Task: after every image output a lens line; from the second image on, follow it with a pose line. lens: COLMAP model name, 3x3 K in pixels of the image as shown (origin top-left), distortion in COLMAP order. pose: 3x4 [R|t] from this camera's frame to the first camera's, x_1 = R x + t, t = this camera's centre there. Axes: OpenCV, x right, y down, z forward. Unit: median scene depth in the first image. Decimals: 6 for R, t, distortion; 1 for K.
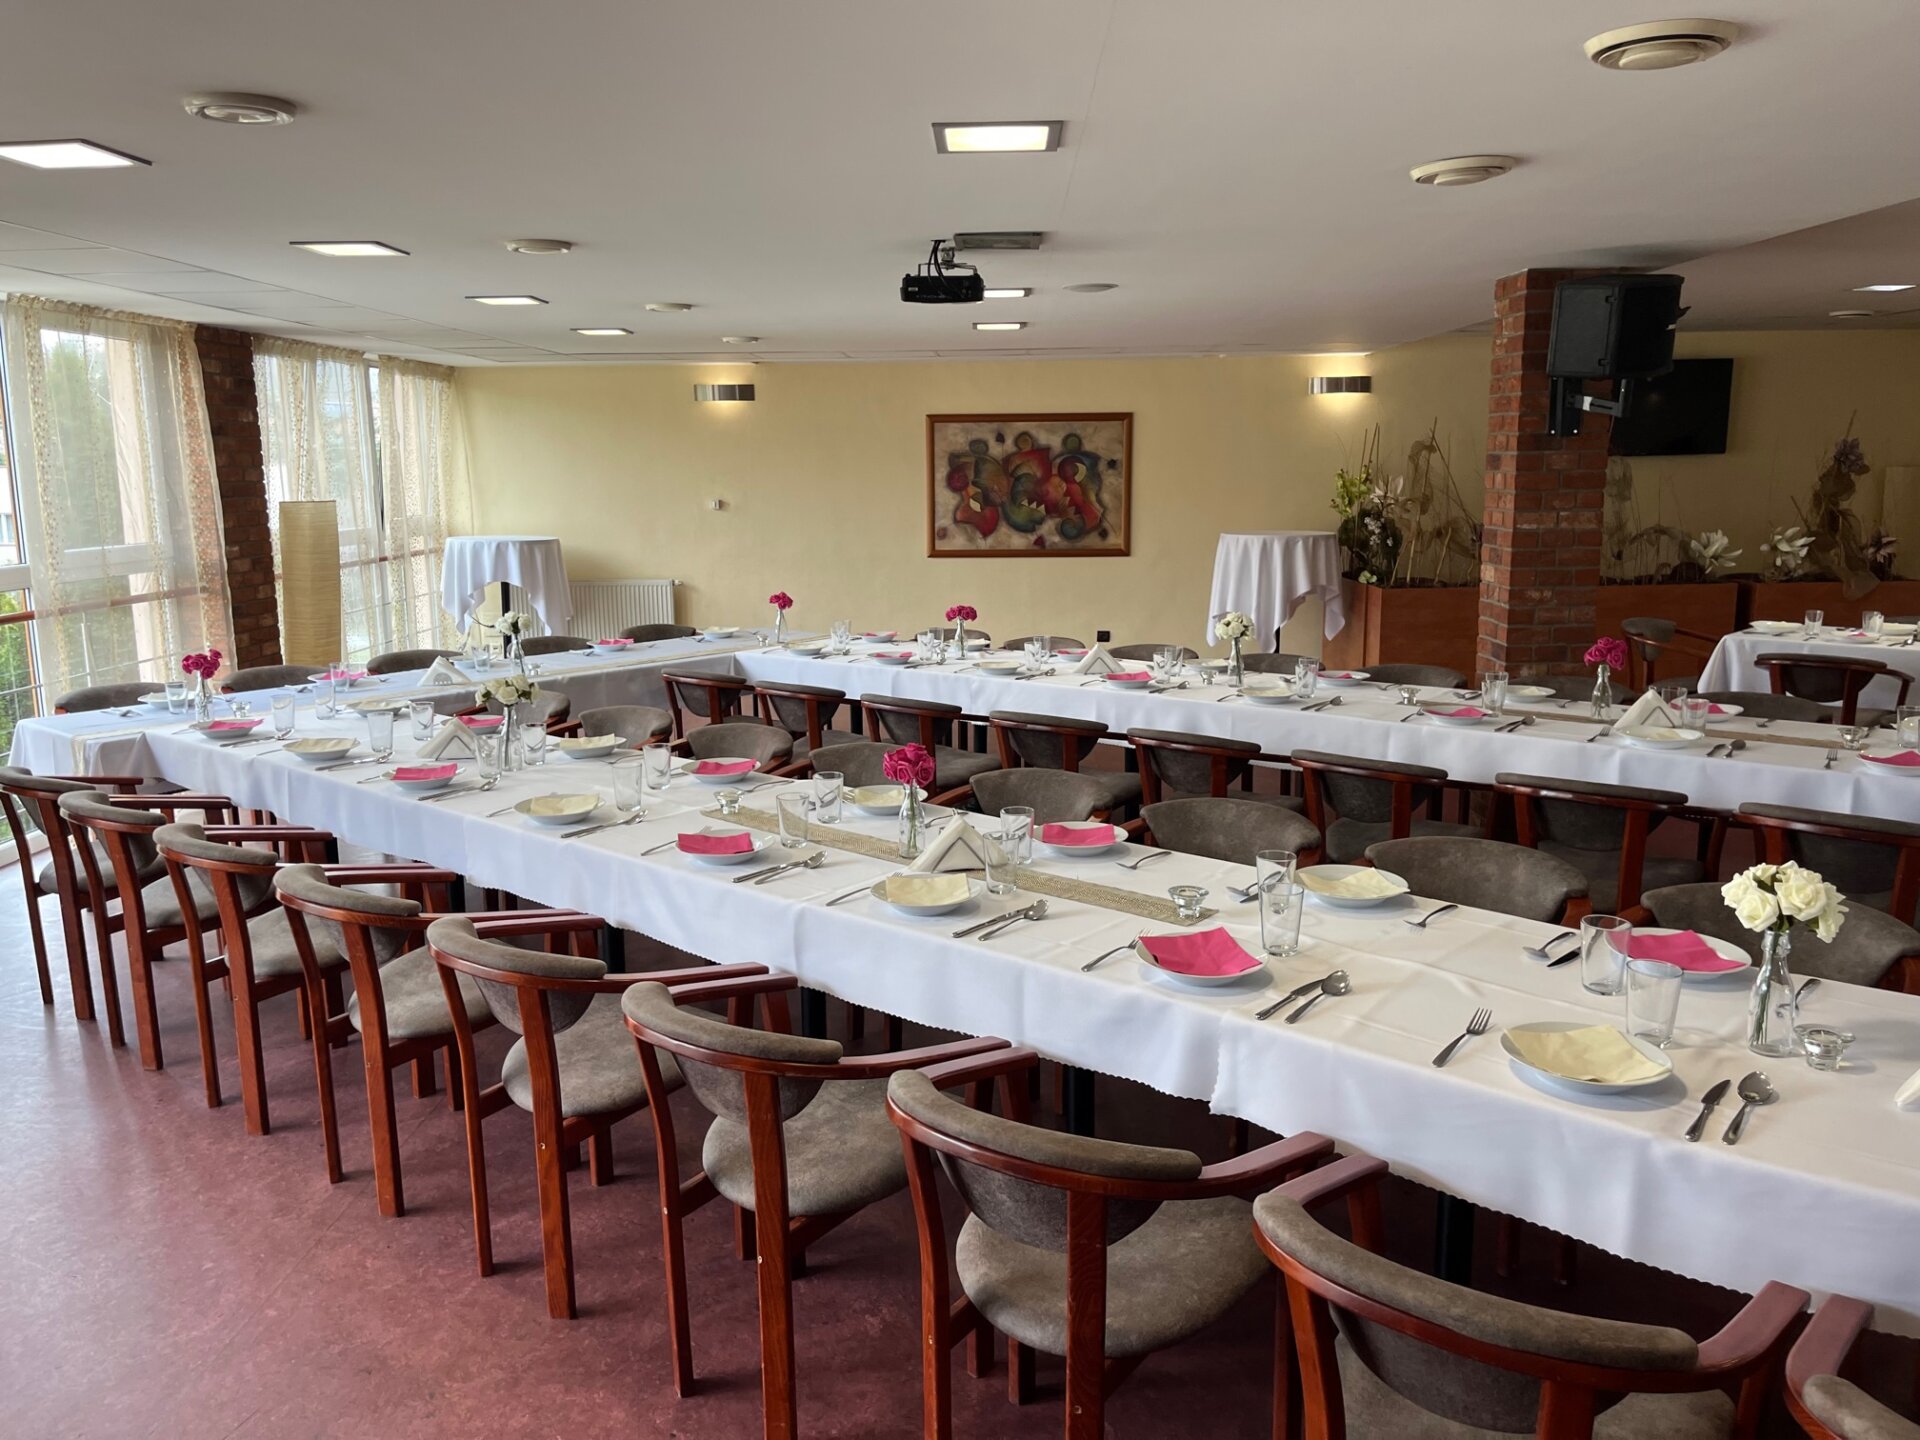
lens RADIAL K [[1432.1, 0, 960.0], [0, 1432.1, 720.0], [0, 0, 1]] dist [0.073480, -0.103080]
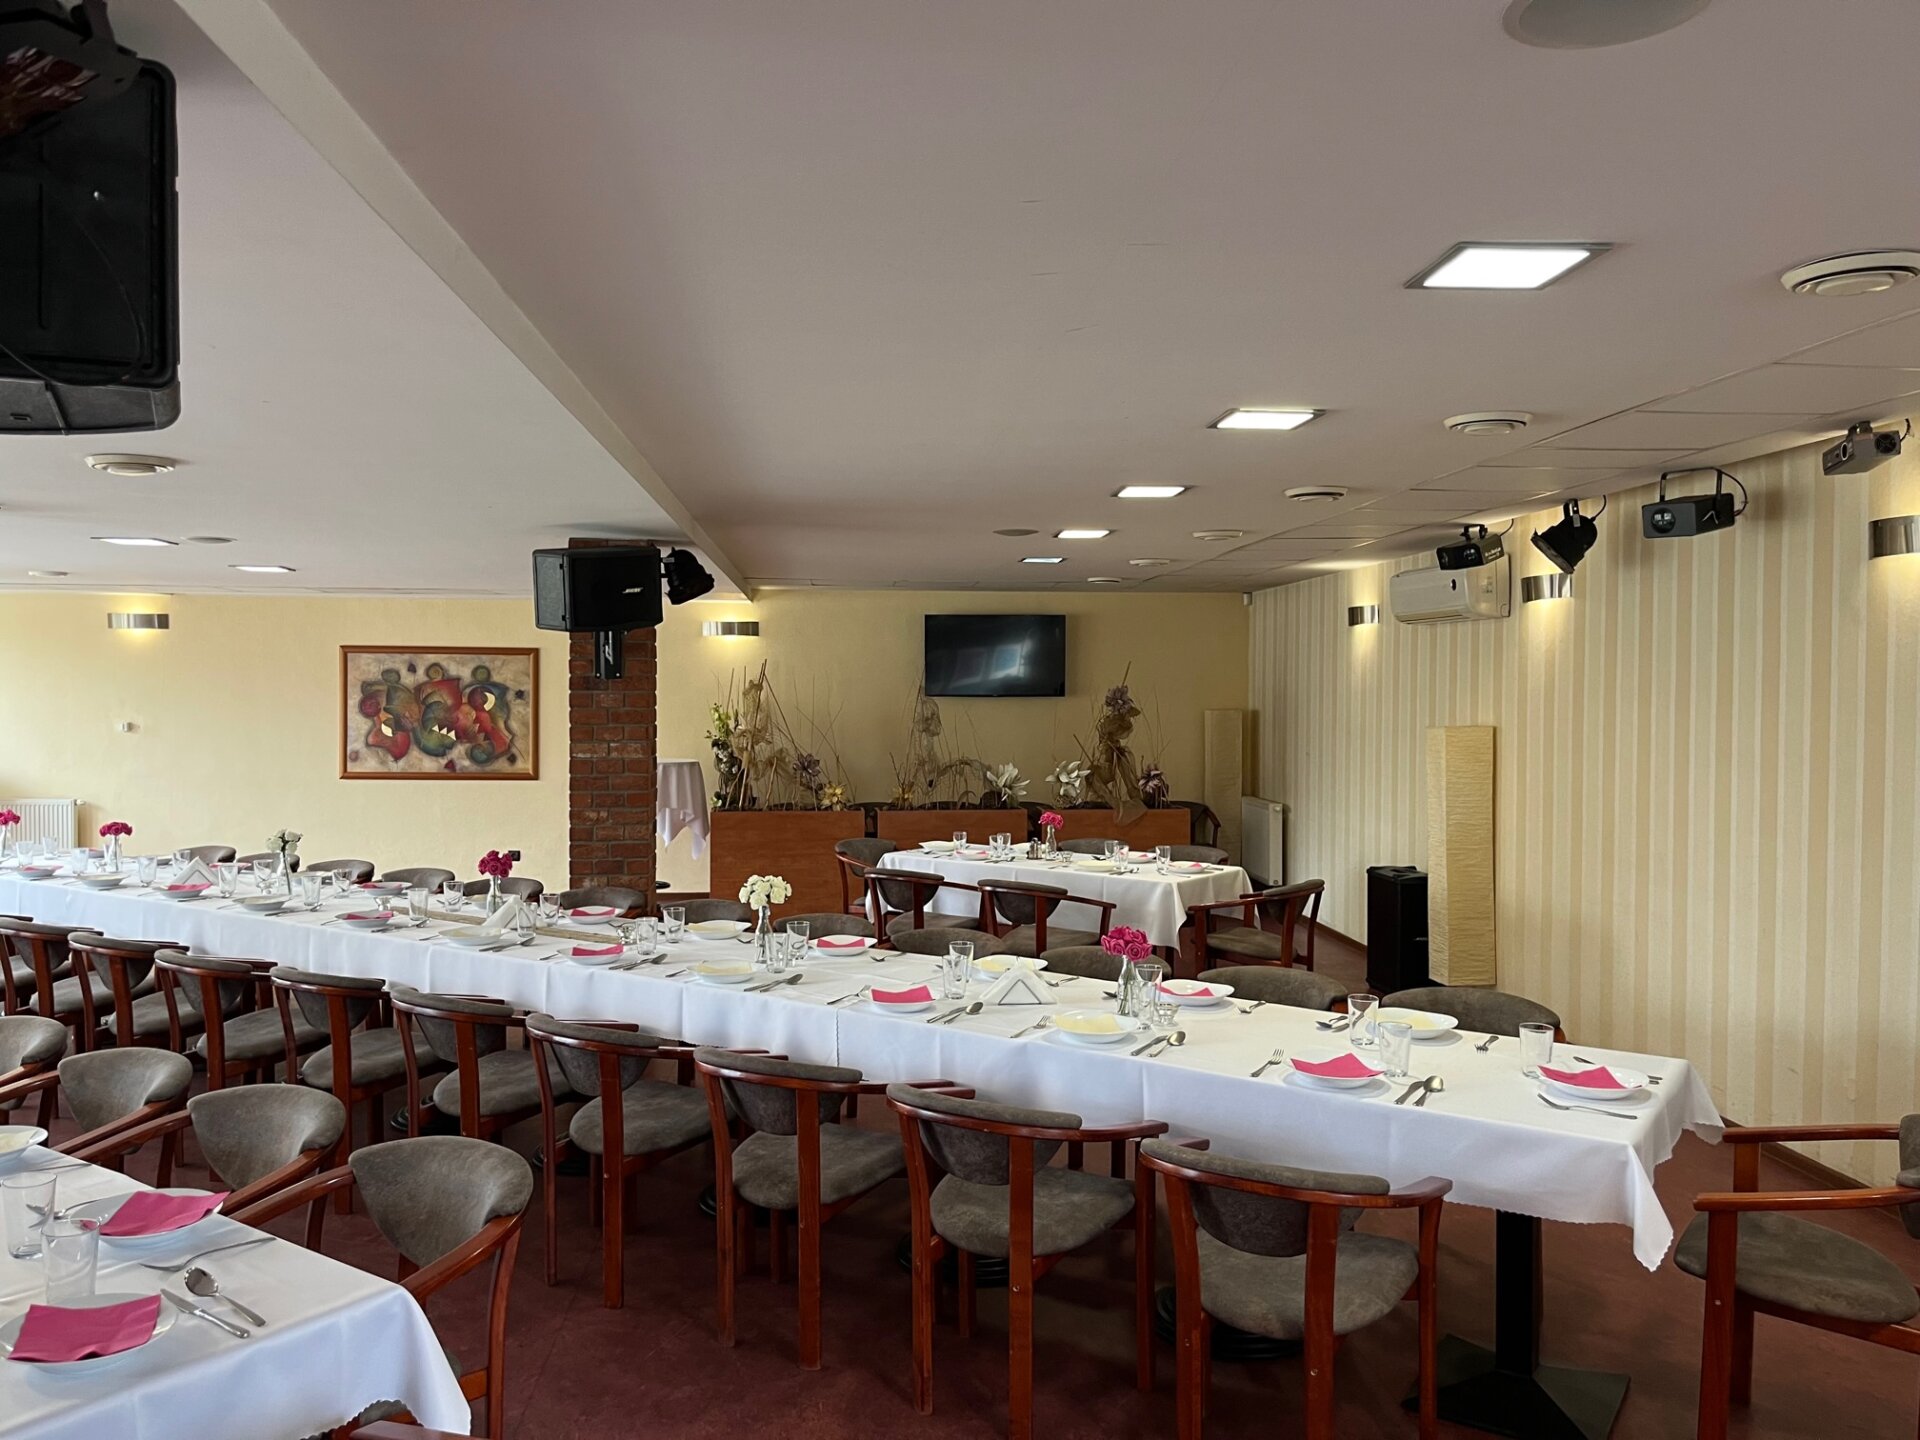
lens RADIAL K [[1432.1, 0, 960.0], [0, 1432.1, 720.0], [0, 0, 1]] dist [0.073480, -0.103080]
pose [[0.993691, 0.014820, 0.111165, 0.723136], [0.002823, 0.987611, -0.156900, 0.023529], [-0.112113, 0.156224, 0.981338, -0.203803]]
